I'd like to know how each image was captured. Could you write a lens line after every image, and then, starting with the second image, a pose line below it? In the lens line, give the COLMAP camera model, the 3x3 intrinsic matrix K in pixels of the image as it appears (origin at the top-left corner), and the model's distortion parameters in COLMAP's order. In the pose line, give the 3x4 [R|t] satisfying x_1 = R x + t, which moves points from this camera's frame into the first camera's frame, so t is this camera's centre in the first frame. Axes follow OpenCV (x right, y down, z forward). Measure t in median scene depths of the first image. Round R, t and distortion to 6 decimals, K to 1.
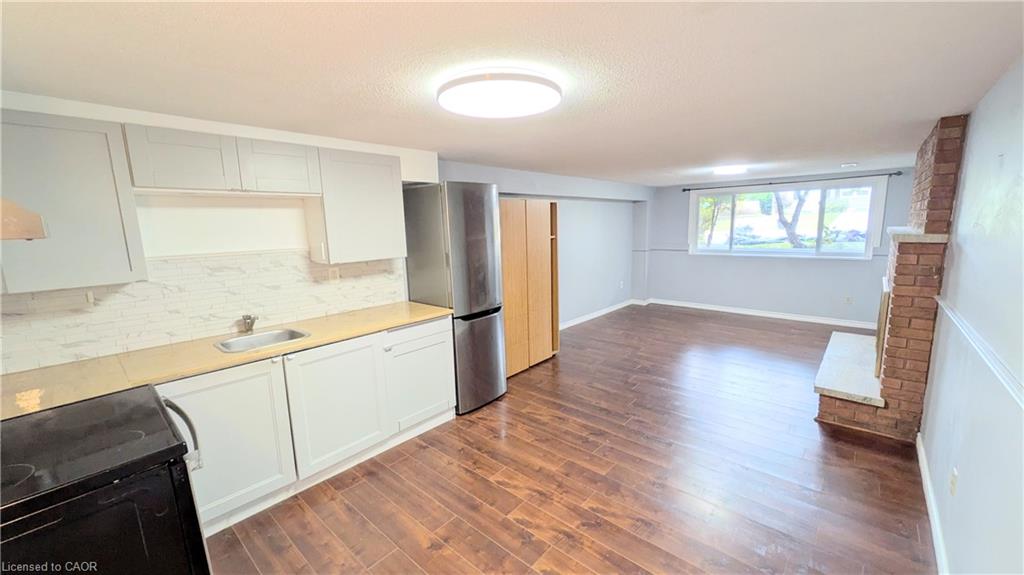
lens RADIAL K [[398.2, 0, 511.7], [0, 398.2, 286.0], [0, 0, 1]] dist [-0.000299, -0.000673]
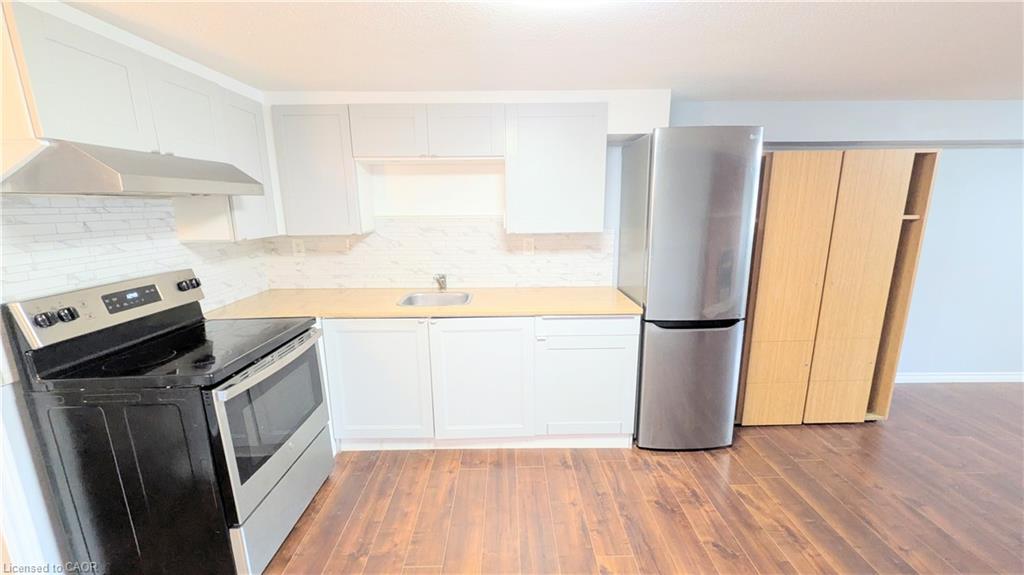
lens RADIAL K [[398.2, 0, 510.8], [0, 398.2, 287.4], [0, 0, 1]] dist [-0.000299, -0.000673]
pose [[0.672055, 0.172922, -0.720028, 0.227784], [-0.123519, 0.984907, 0.121246, -0.041826], [0.730127, 0.007453, 0.683271, 0.352015]]
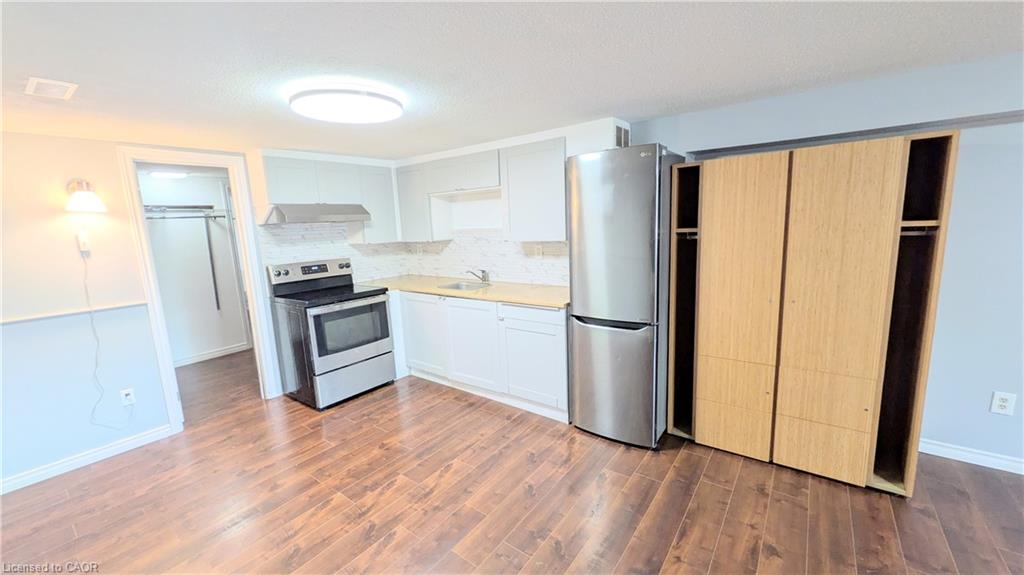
lens RADIAL K [[398.2, 0, 511.2], [0, 398.2, 286.6], [0, 0, 1]] dist [-0.000299, -0.000673]
pose [[0.079888, 0.185805, -0.979334, 0.765584], [-0.114136, 0.977717, 0.176188, -0.132453], [0.990248, 0.097702, 0.099315, 0.860907]]
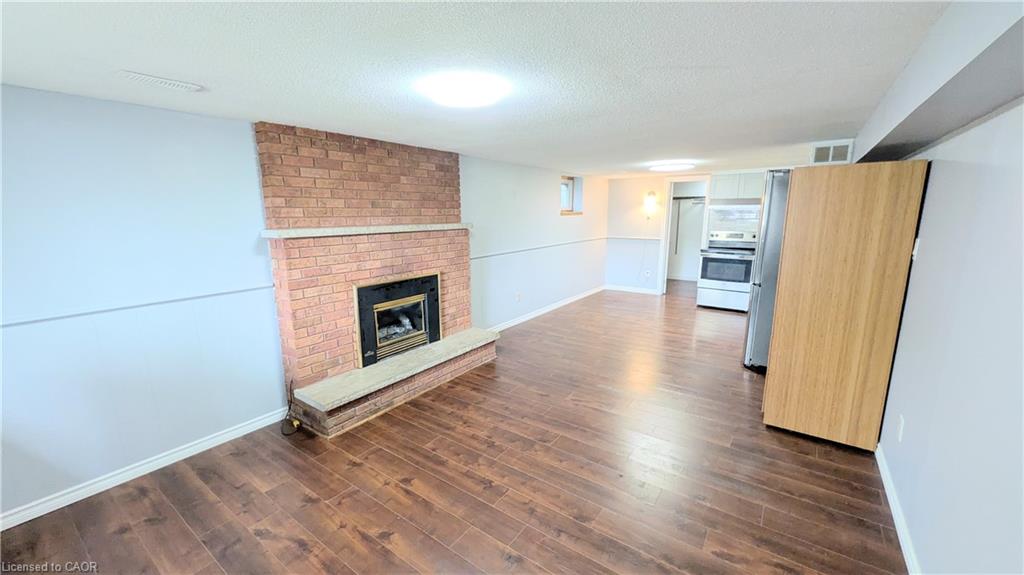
lens RADIAL K [[398.2, 0, 512.0], [0, 398.2, 286.9], [0, 0, 1]] dist [-0.000299, -0.000673]
pose [[-0.993913, 0.051428, -0.097432, 0.917622], [0.015427, 0.940617, 0.339118, -0.398921], [0.109087, 0.335551, -0.935685, 2.426697]]
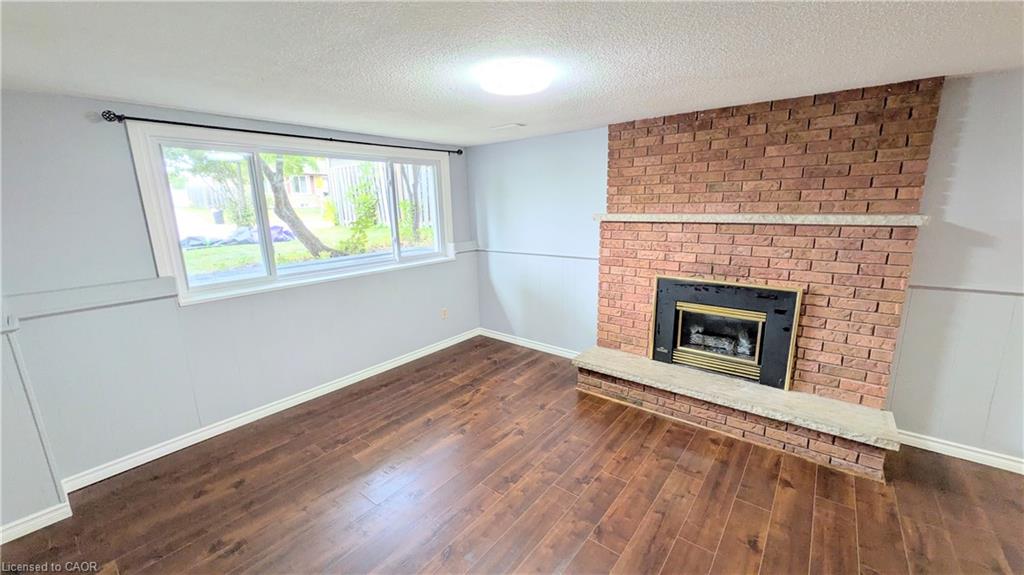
lens RADIAL K [[398.2, 0, 508.6], [0, 398.2, 286.6], [0, 0, 1]] dist [-0.000299, -0.000673]
pose [[-0.049043, -0.181131, 0.982235, 0.198661], [0.177331, 0.966216, 0.187031, -0.272752], [-0.982929, 0.183353, -0.015266, 1.749404]]
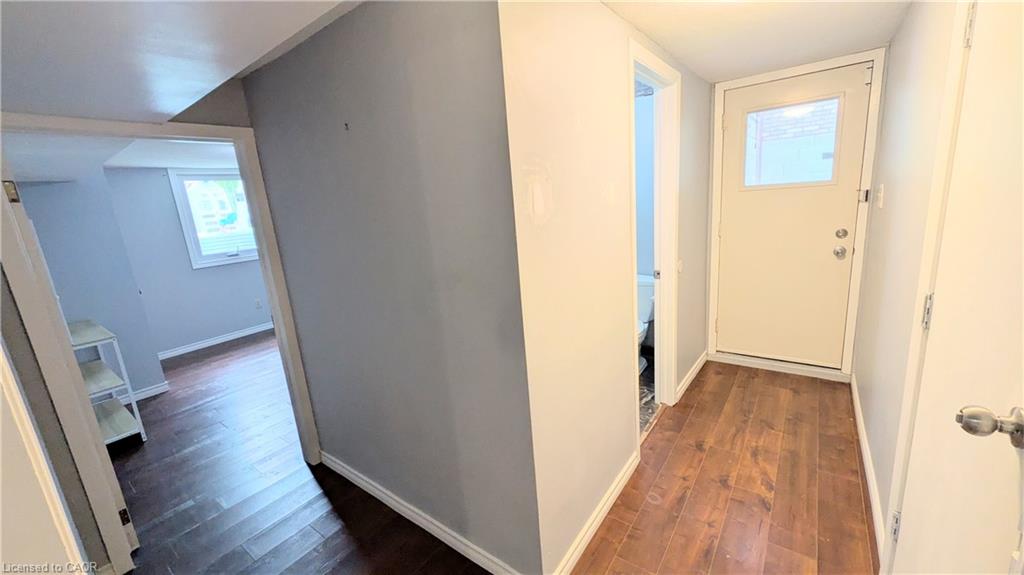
lens RADIAL K [[398.2, 0, 510.8], [0, 398.2, 286.0], [0, 0, 1]] dist [-0.000299, -0.000673]
pose [[0.080003, 0.236061, -0.968439, 1.845015], [-0.074713, 0.970241, 0.230328, -0.224657], [0.993991, 0.053929, 0.095259, 1.358960]]
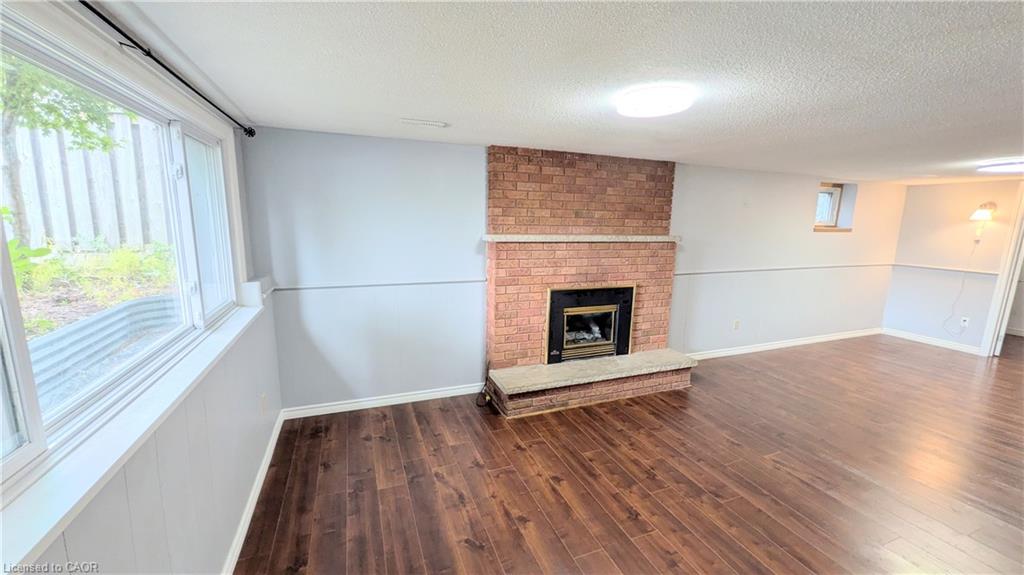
lens RADIAL K [[398.2, 0, 510.2], [0, 398.2, 286.8], [0, 0, 1]] dist [-0.000299, -0.000673]
pose [[-0.893018, -0.069609, 0.444605, 0.811736], [0.071894, 0.953208, 0.293643, -0.401777], [-0.444241, 0.294193, -0.846227, 2.416741]]
